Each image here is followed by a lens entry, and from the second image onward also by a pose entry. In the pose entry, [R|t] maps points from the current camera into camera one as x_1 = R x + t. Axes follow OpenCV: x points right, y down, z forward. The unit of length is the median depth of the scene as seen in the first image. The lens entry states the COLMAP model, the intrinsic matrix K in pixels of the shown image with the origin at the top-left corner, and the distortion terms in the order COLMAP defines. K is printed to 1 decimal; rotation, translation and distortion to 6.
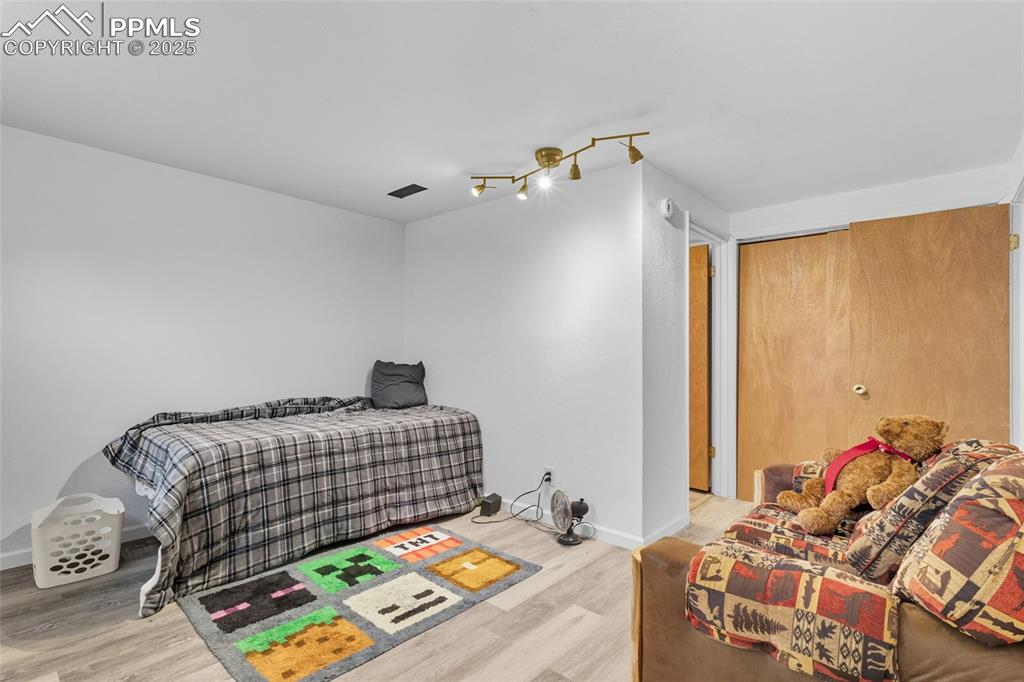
lens RADIAL K [[477.0, 0, 512.9], [0, 477.0, 346.2], [0, 0, 1]] dist [0.001499, 0.000955]
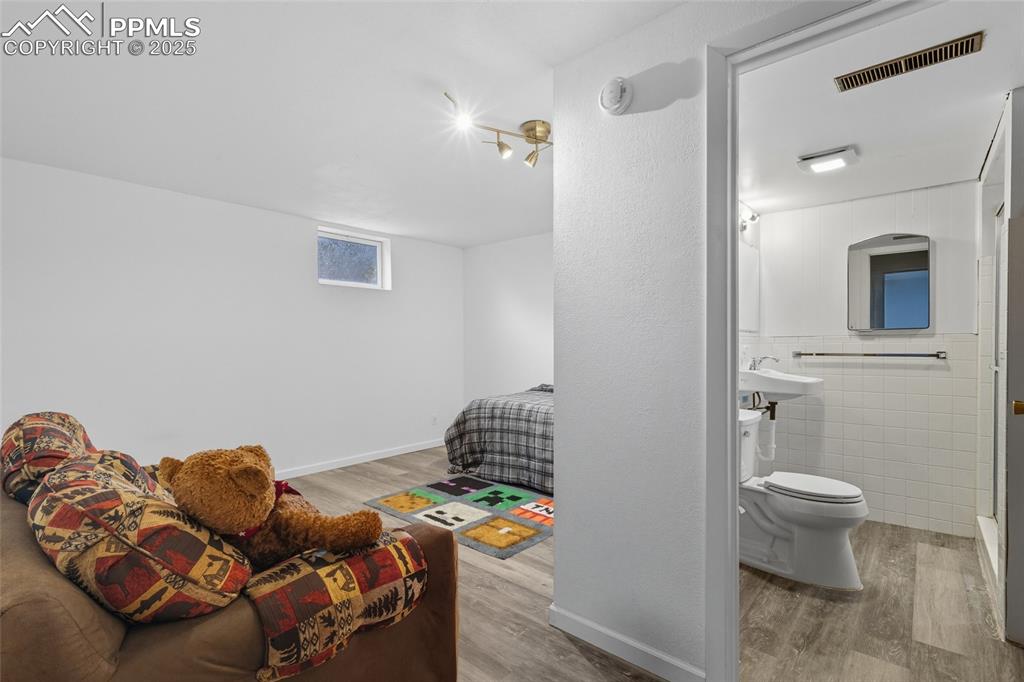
lens RADIAL K [[477.0, 0, 512.5], [0, 477.0, 350.1], [0, 0, 1]] dist [0.001499, 0.000955]
pose [[0.016858, 0.002311, -0.999855, 1.103909], [0.014136, 0.999897, 0.002549, 0.019679], [0.999758, -0.014177, 0.016824, 1.036881]]
